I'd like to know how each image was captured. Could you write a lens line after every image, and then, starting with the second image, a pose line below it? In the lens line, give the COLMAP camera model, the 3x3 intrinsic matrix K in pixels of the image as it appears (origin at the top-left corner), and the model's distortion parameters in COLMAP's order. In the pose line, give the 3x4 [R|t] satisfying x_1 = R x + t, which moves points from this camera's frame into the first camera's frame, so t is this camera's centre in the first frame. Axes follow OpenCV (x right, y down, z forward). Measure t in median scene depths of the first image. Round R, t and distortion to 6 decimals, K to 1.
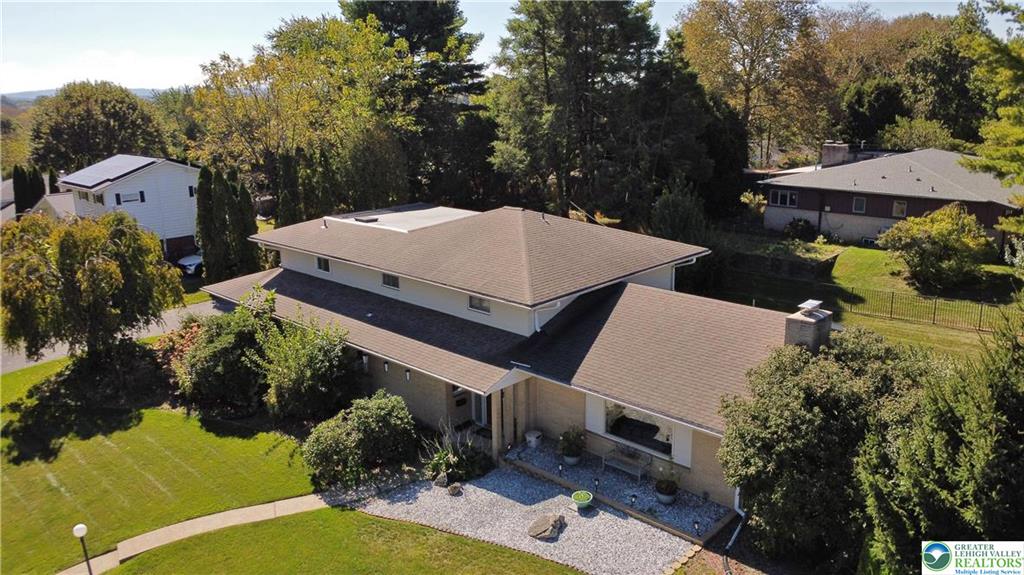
lens RADIAL K [[753.8, 0, 511.3], [0, 753.8, 283.2], [0, 0, 1]] dist [-0.047580, 0.010399]
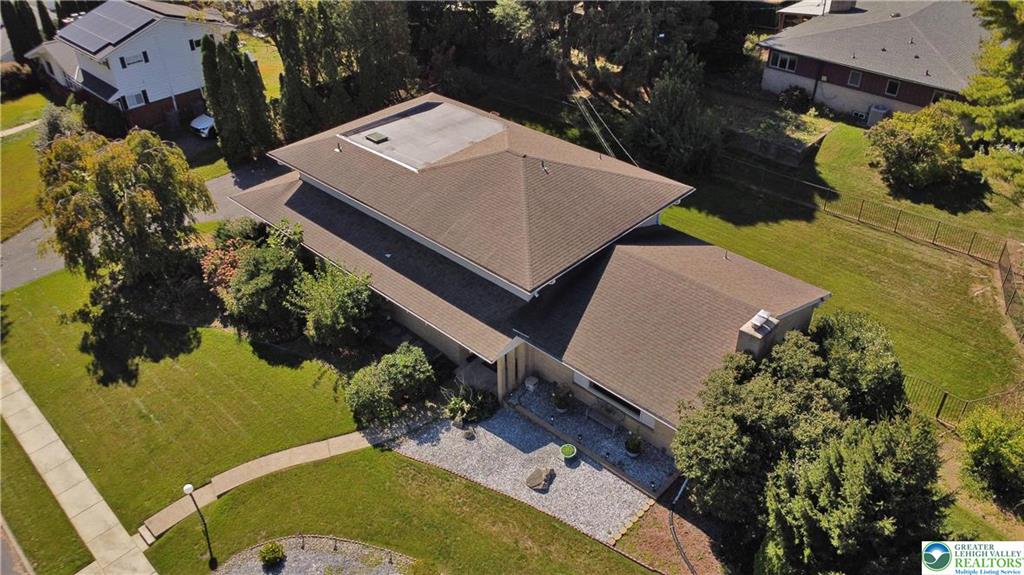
lens RADIAL K [[753.8, 0, 515.4], [0, 753.8, 288.1], [0, 0, 1]] dist [-0.047580, 0.010399]
pose [[0.999994, 0.000507, 0.003358, -0.000960], [-0.001679, 0.933247, 0.359232, -0.376861], [-0.002951, -0.359235, 0.933242, -0.092455]]
